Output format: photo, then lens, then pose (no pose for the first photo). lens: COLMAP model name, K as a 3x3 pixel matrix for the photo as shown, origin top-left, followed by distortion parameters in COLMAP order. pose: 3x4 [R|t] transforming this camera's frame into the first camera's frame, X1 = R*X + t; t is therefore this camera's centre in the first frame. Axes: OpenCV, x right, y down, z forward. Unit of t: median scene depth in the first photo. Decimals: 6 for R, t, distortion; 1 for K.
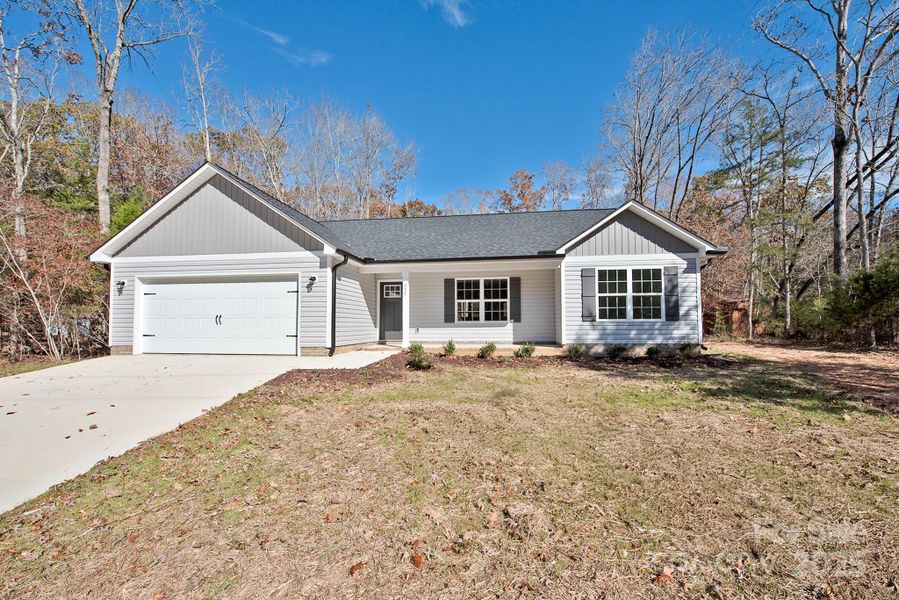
lens RADIAL K [[365.2, 0, 449.5], [0, 365.2, 300.0], [0, 0, 1]] dist [-0.013829, -0.000207]
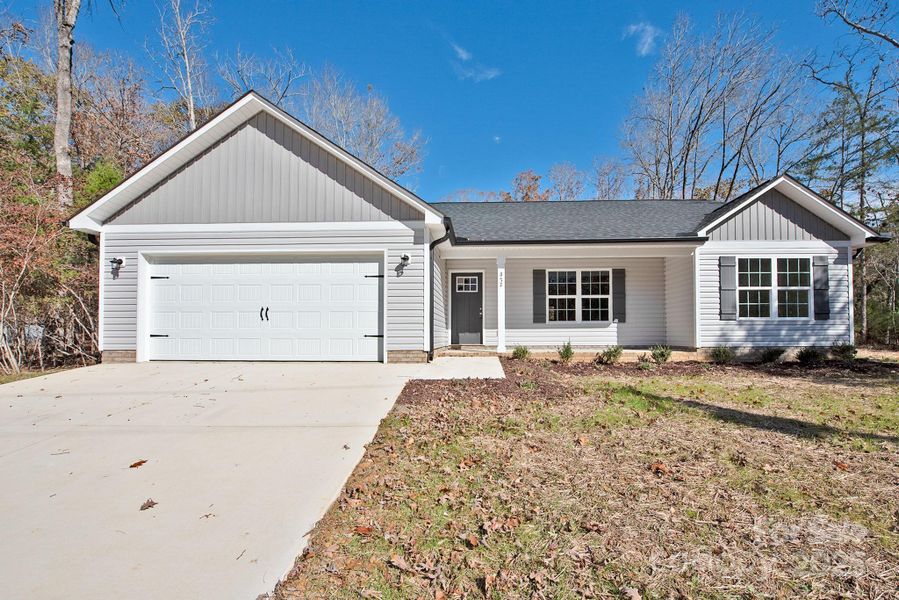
lens RADIAL K [[365.1, 0, 449.6], [0, 365.1, 320.0], [0, 0, 1]] dist [-0.013932, -0.000251]
pose [[0.995284, 0.006665, 0.096779, -0.332112], [-0.008705, 0.999748, 0.020681, 0.047363], [-0.096616, -0.021426, 0.995091, 0.235932]]
